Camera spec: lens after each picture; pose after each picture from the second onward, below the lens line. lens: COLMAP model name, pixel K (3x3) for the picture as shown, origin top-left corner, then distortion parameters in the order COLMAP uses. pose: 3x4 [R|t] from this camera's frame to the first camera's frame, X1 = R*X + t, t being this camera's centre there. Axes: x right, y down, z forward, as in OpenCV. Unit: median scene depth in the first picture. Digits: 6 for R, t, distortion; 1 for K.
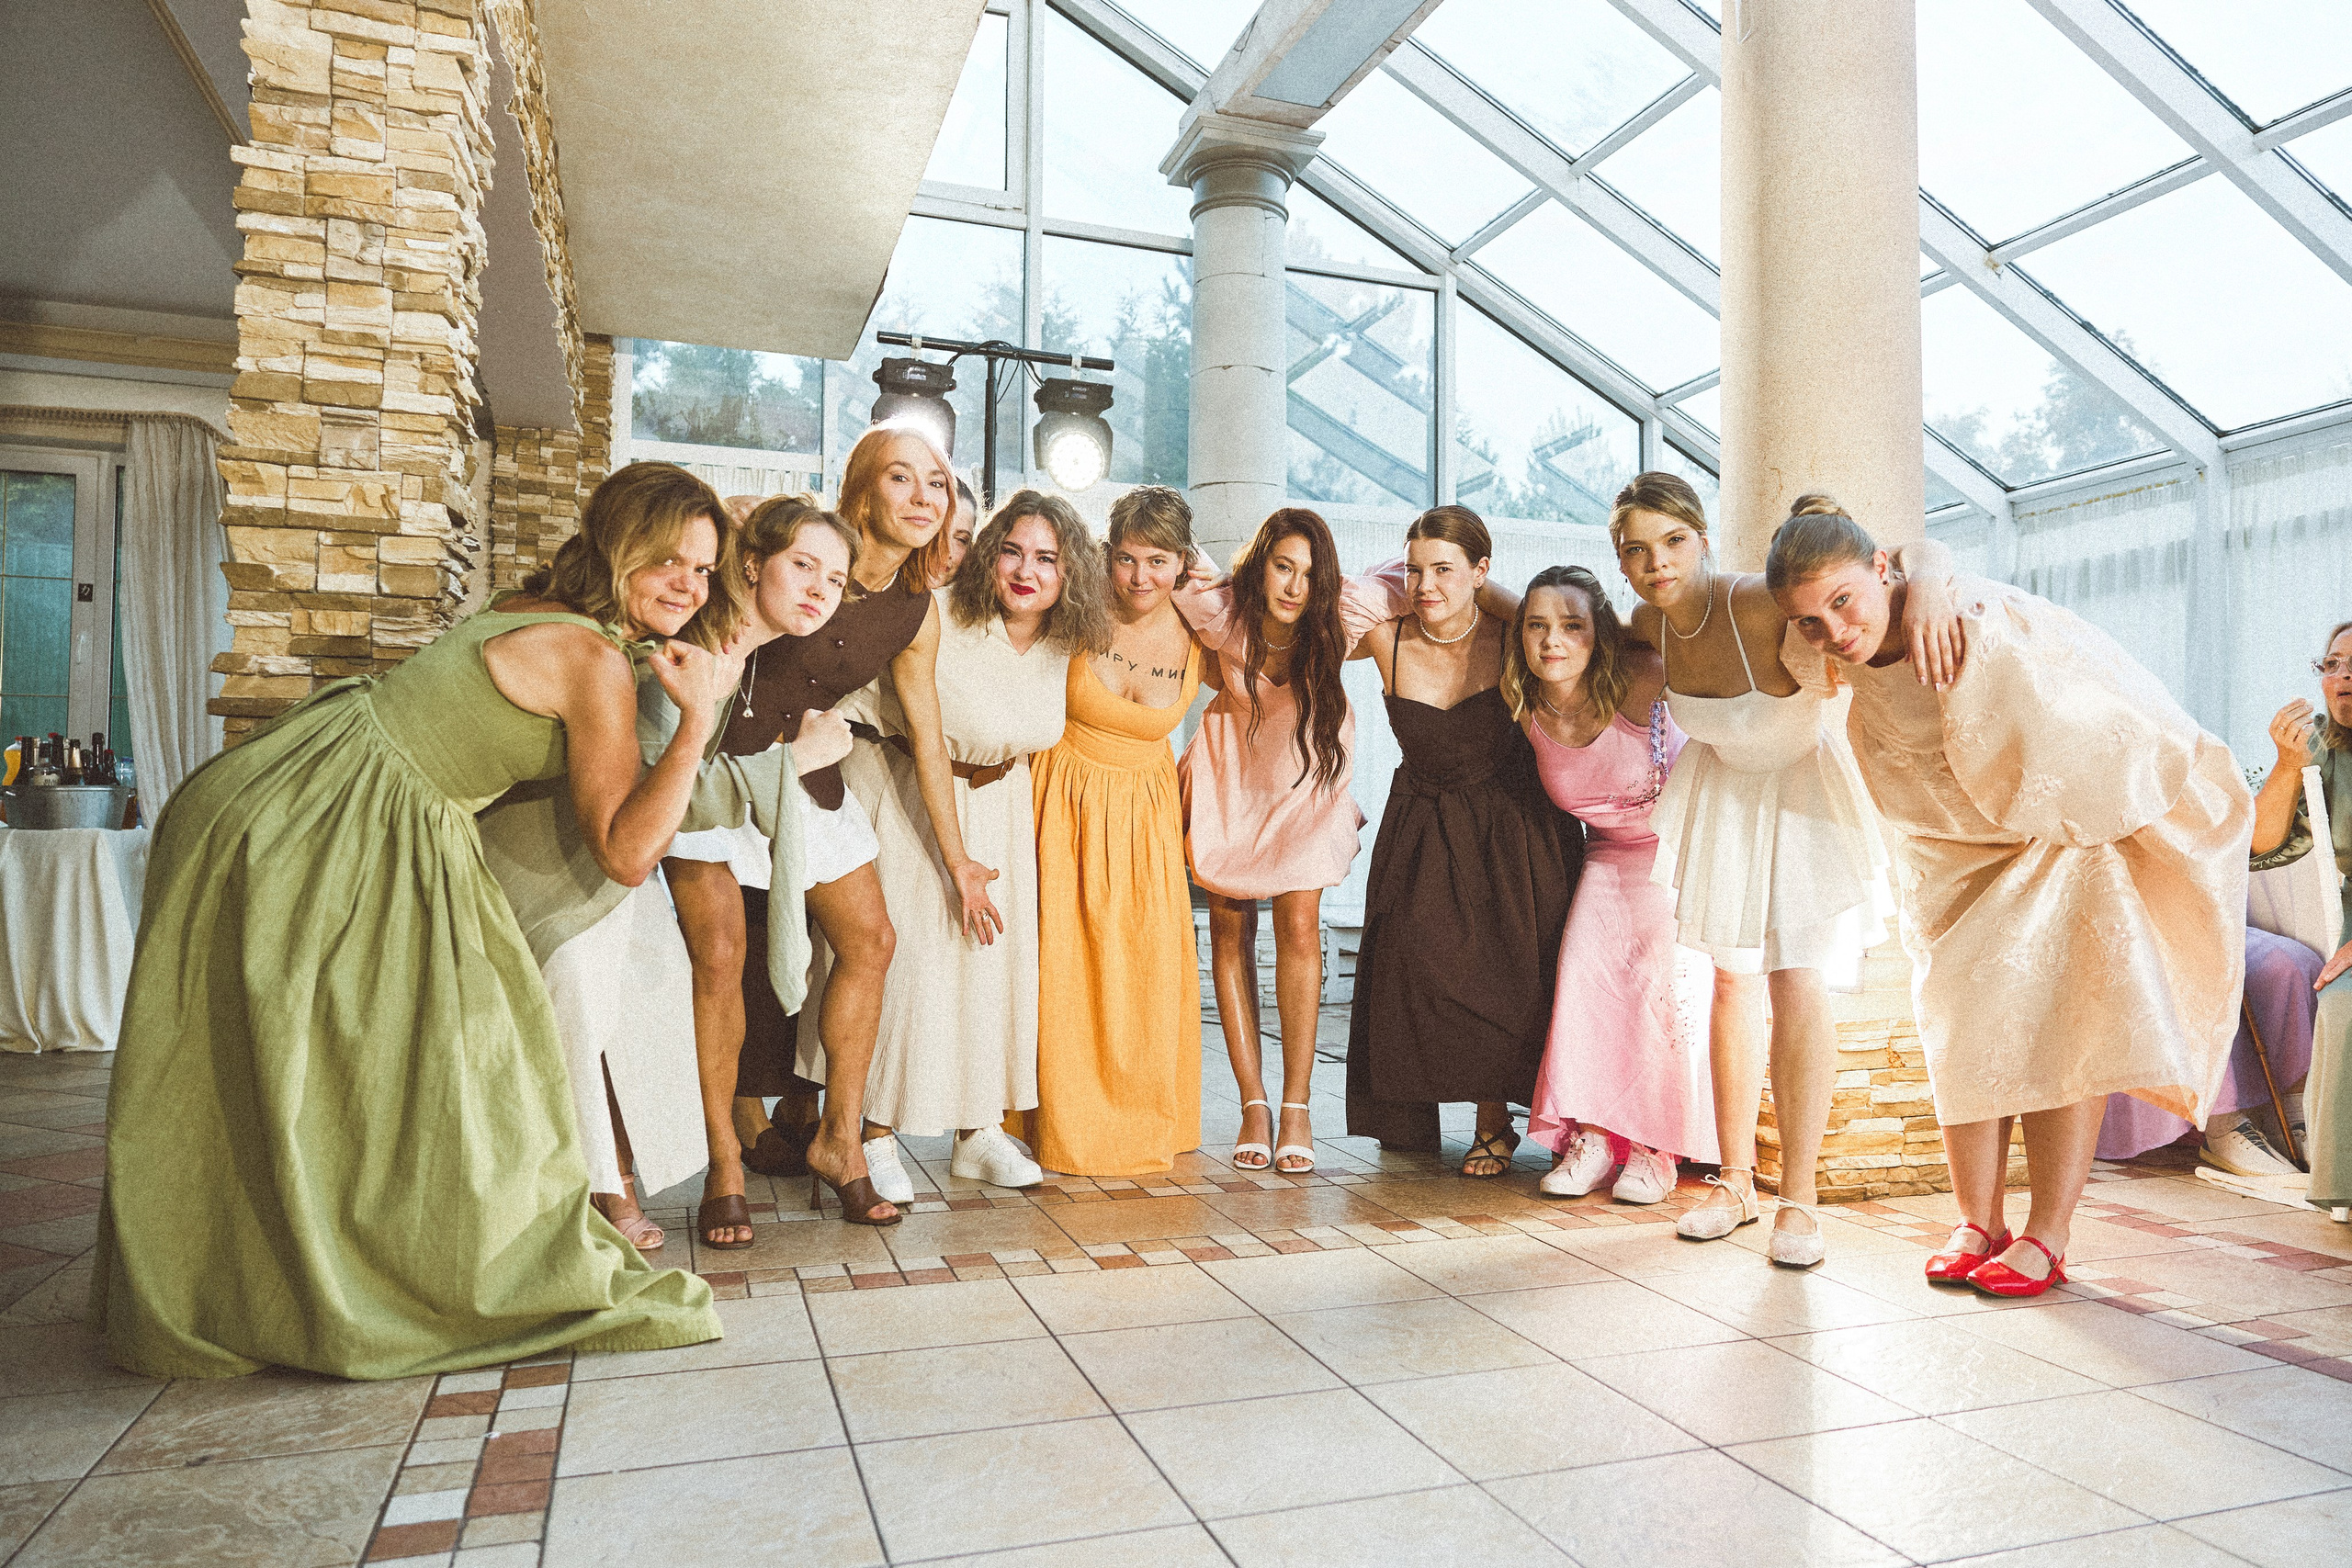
lens RADIAL K [[1568.2, 0, 1211.6], [0, 1568.2, 771.3], [0, 0, 1]] dist [0.000020, -0.000373]
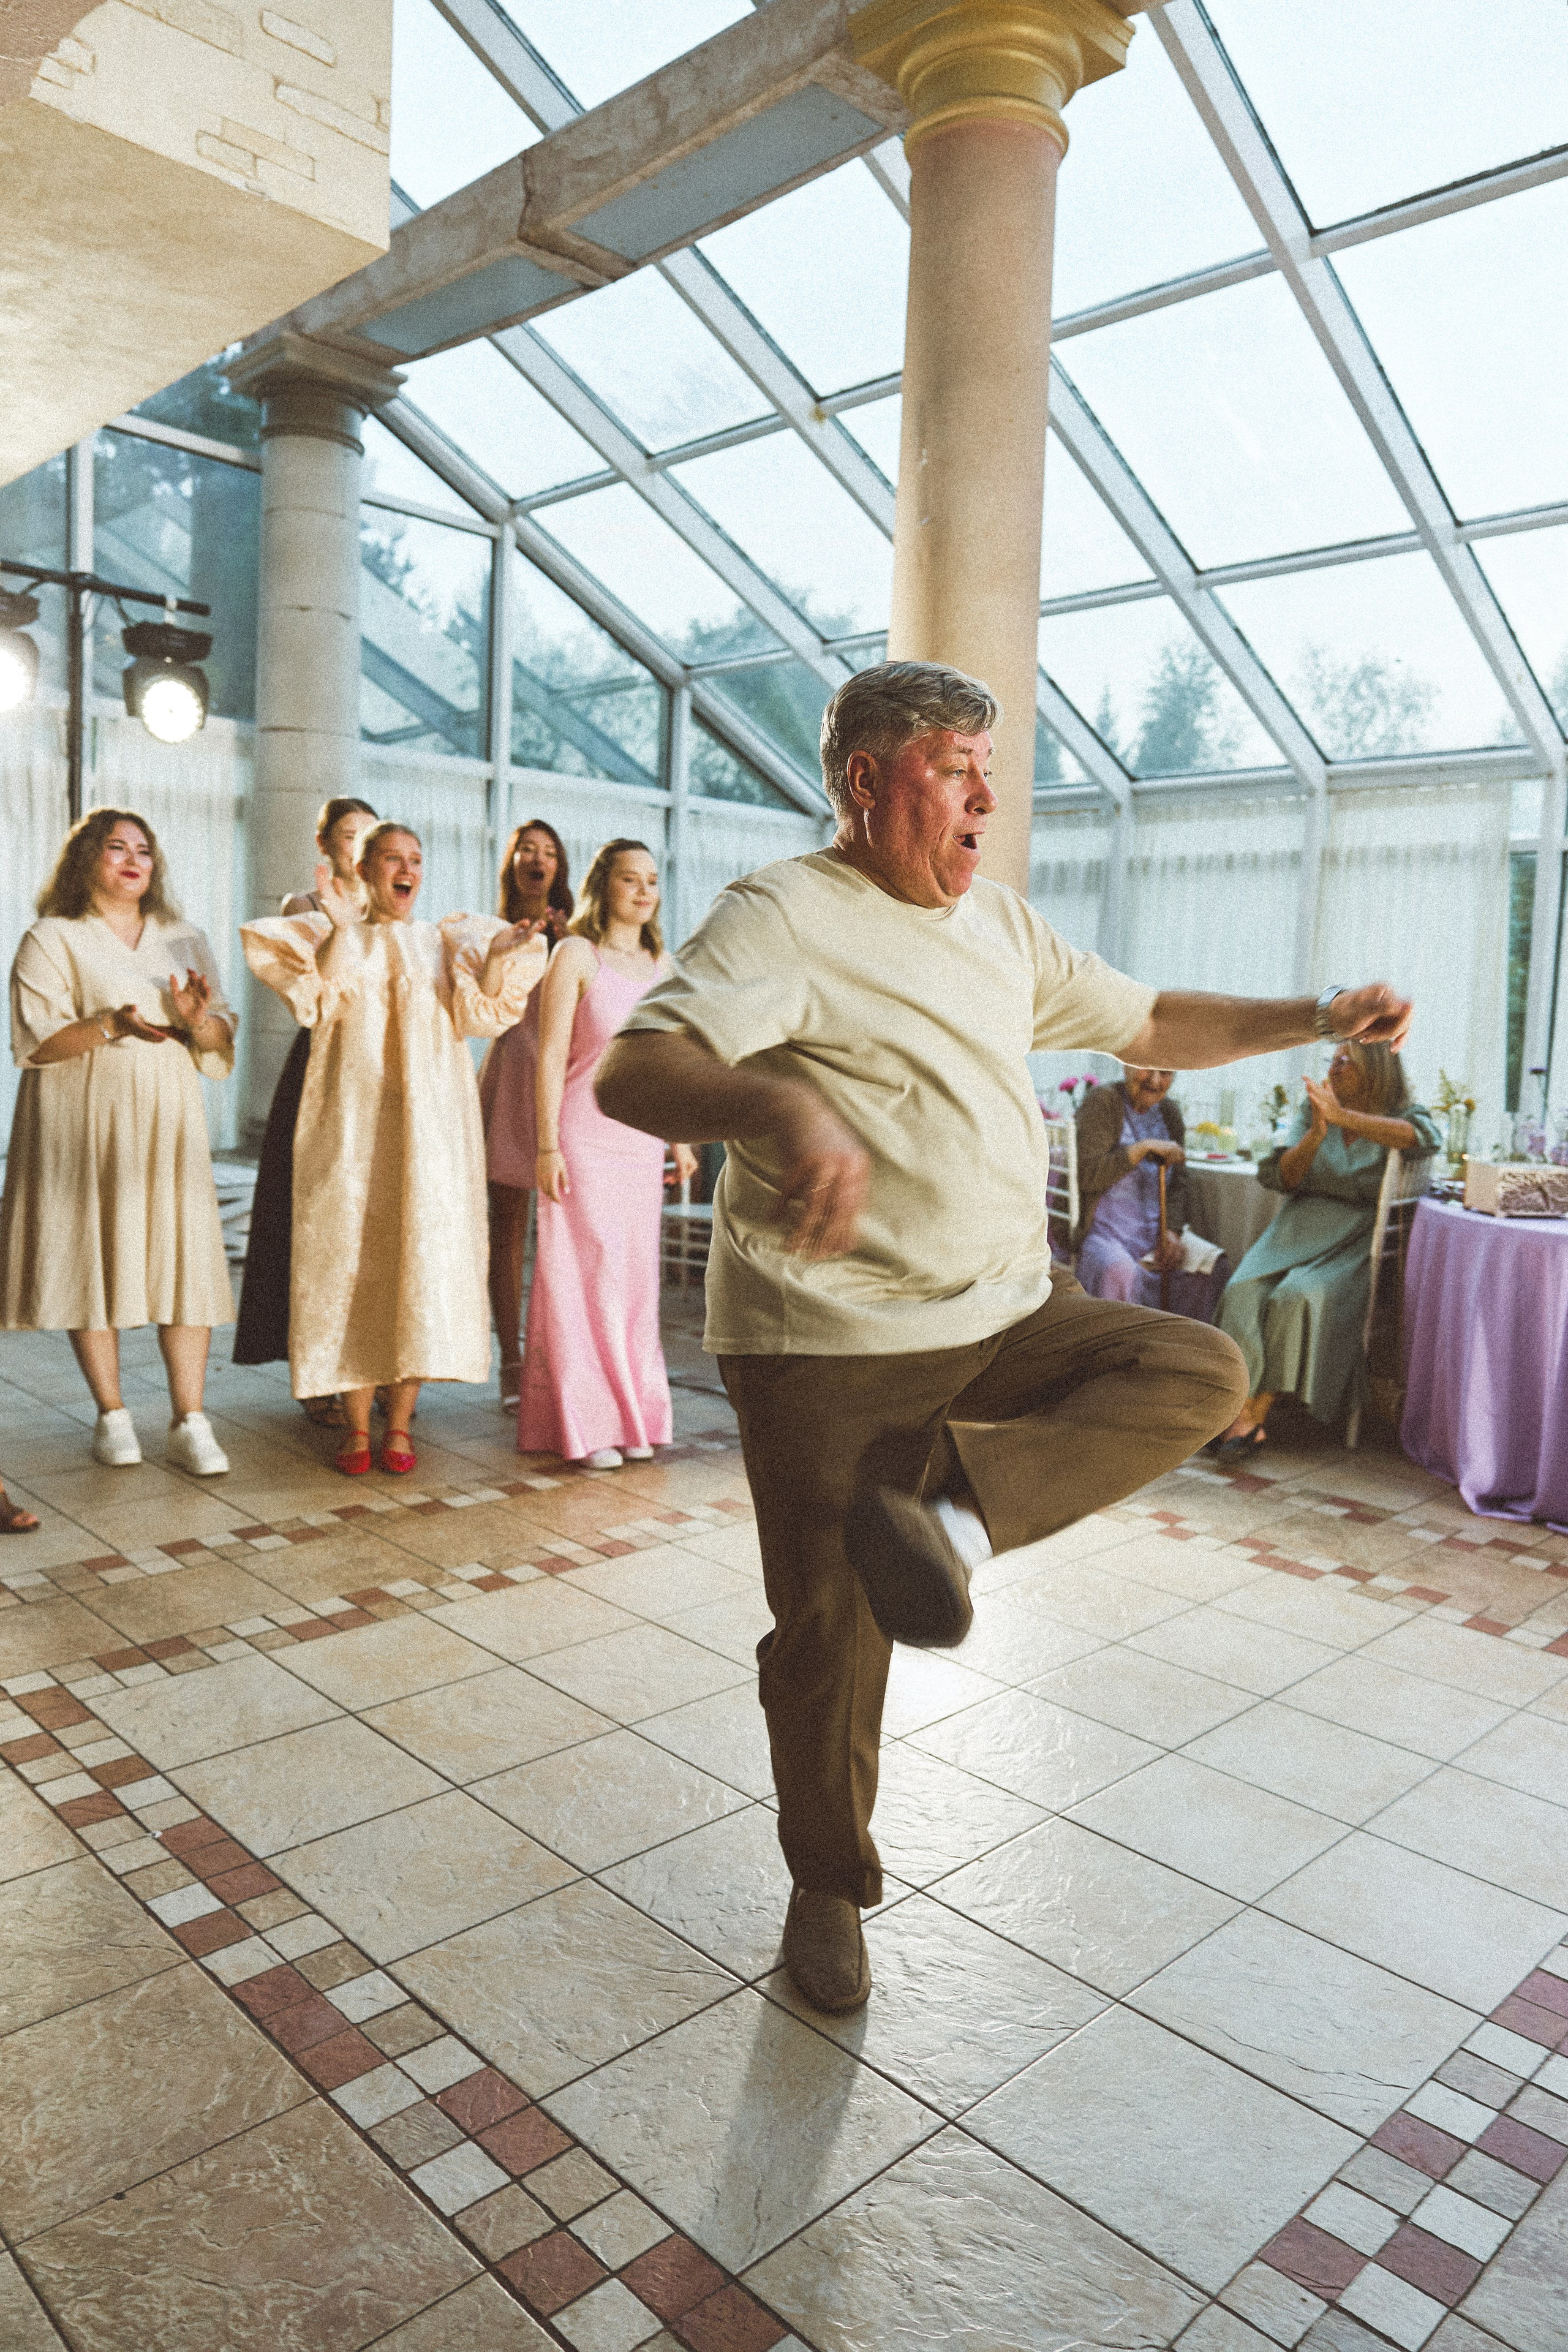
lens RADIAL K [[1568.3, 0, 772.5], [0, 1568.3, 1136.7], [0, 0, 1]] dist [0.000020, -0.000373]
pose [[0.910391, -0.006025, 0.413705, -0.141745], [-0.051854, 0.990349, 0.128533, -0.077293], [-0.410487, -0.138467, 0.901292, -0.055363]]
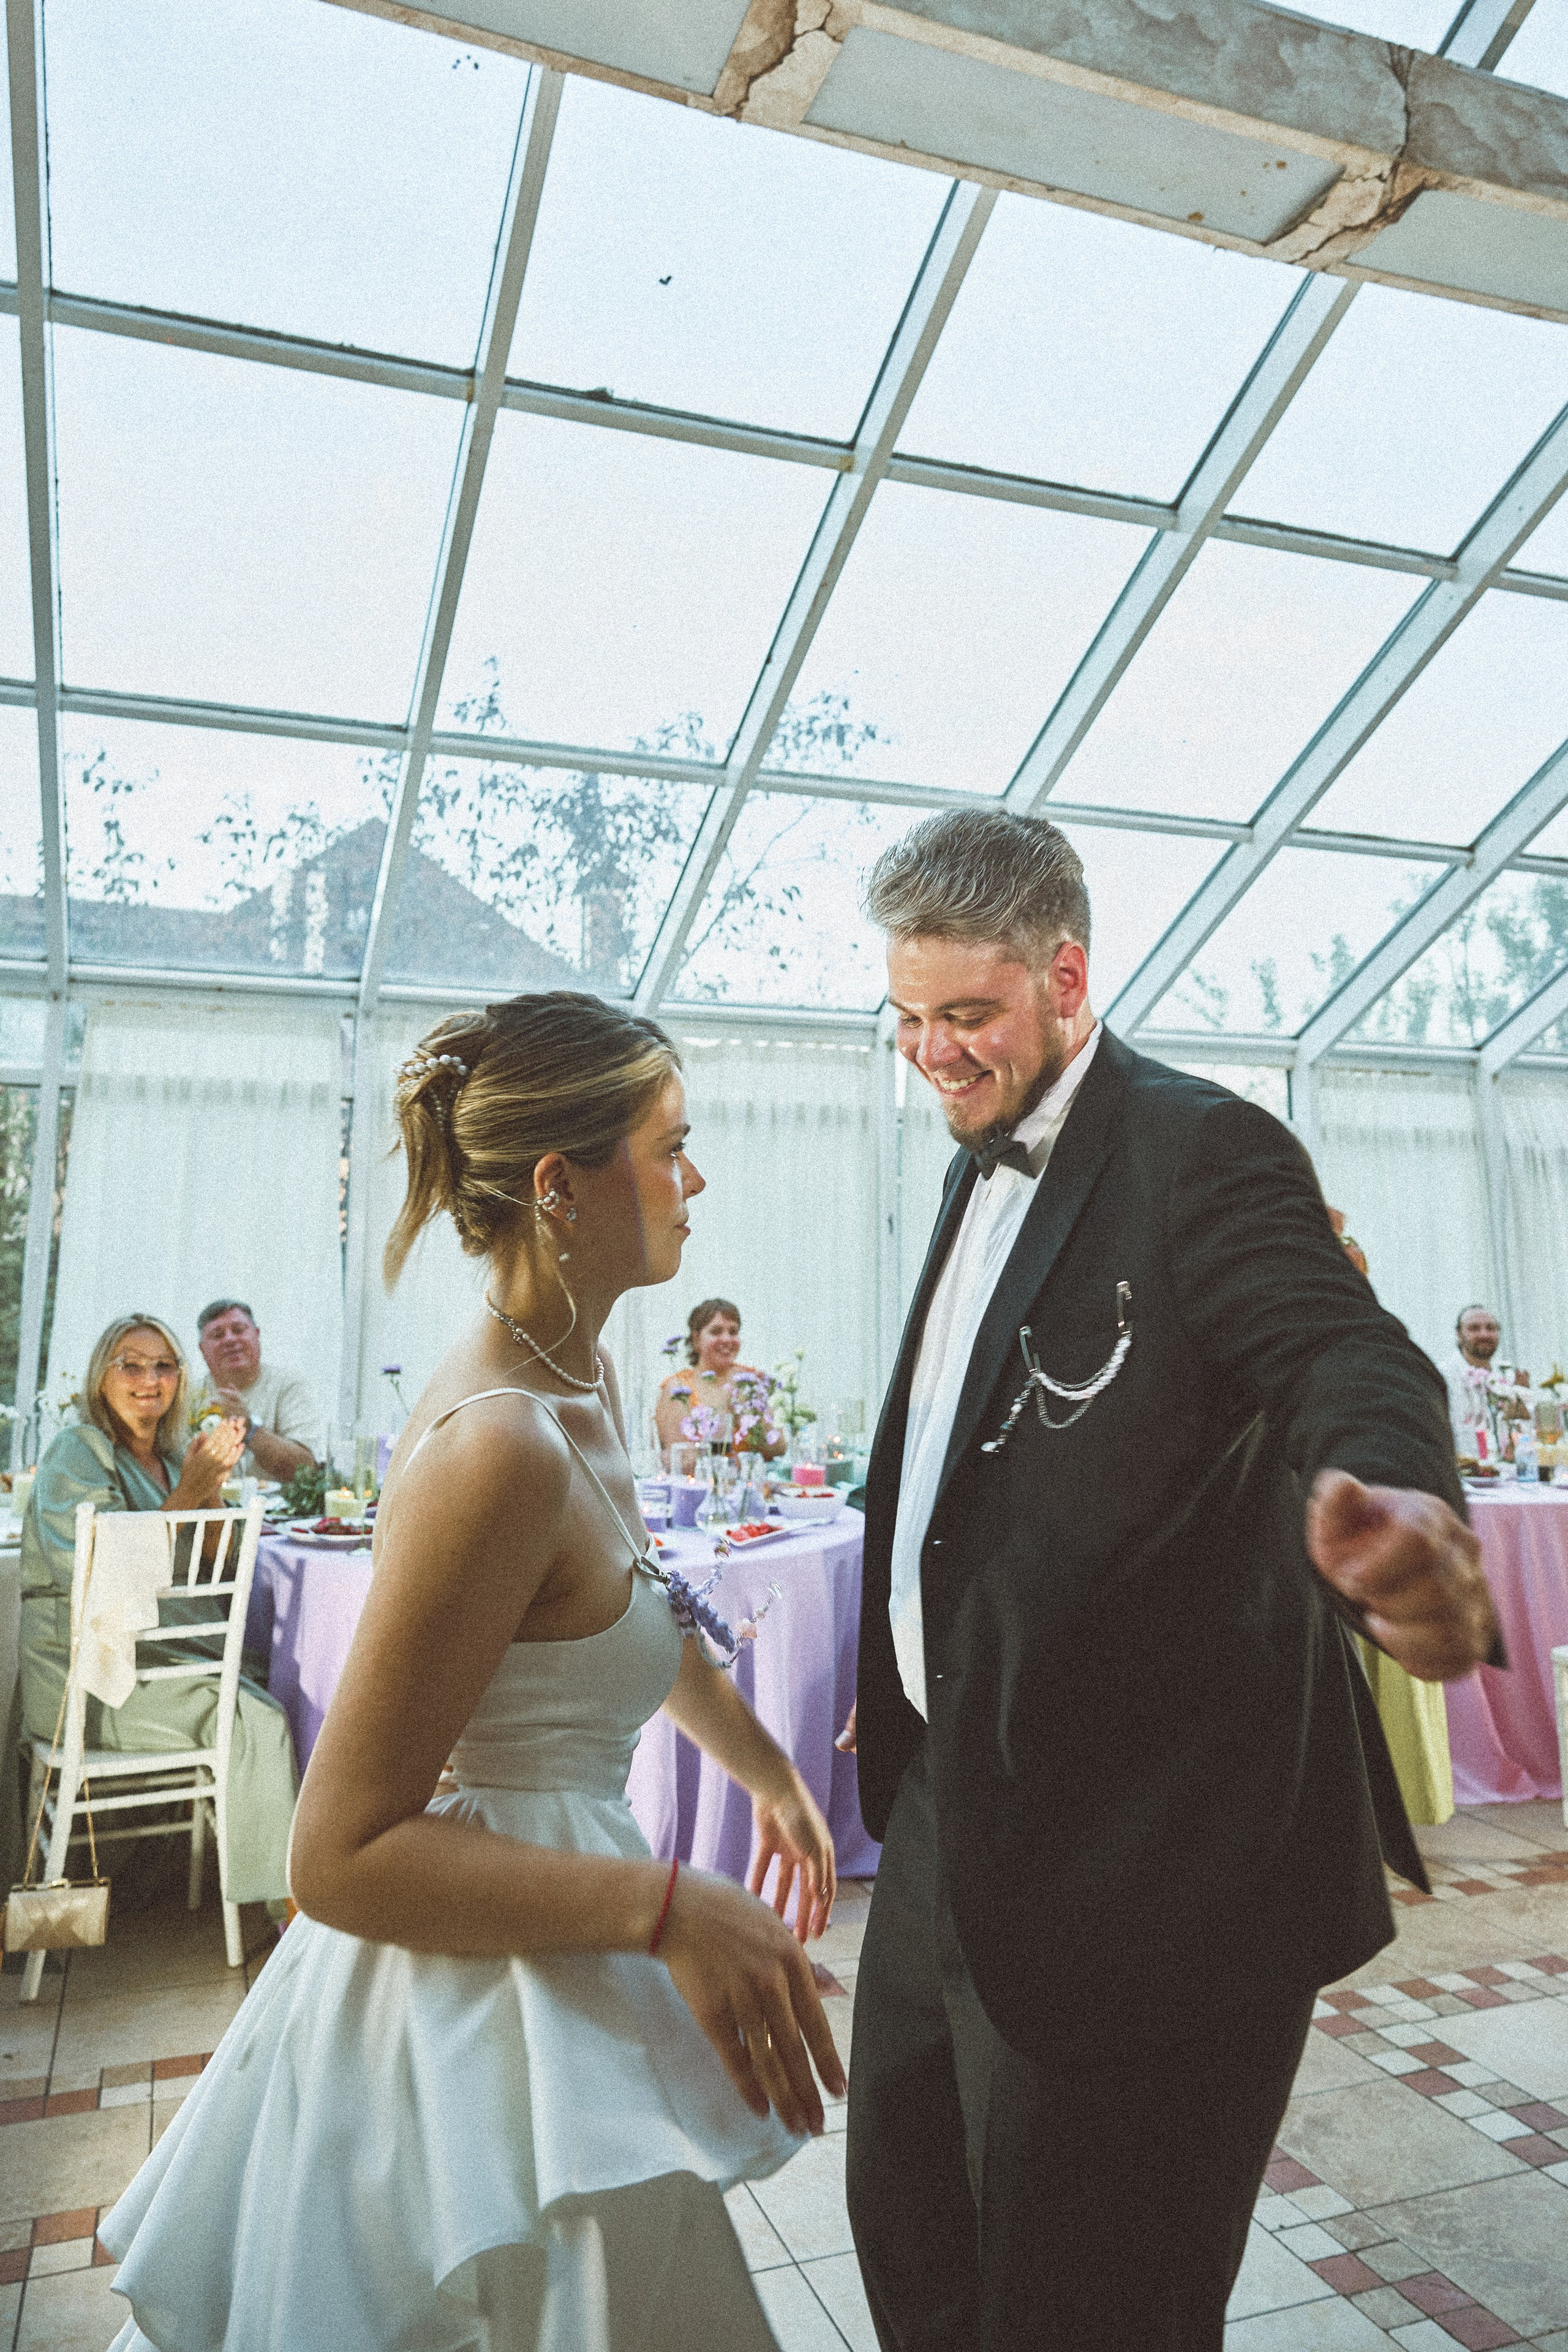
lens RADIAL K [[1686.9, 0, 857.6], [0, 1686.9, 1016.6], [0, 0, 1]] dist [-0.011729, 0.003907]
pose [[-0.019413, 0.151813, 0.988218, -0.175375], [-0.051899, 0.986919, -0.152633, -0.076618], [-0.998464, -0.054250, -0.011280, 0.260765]]
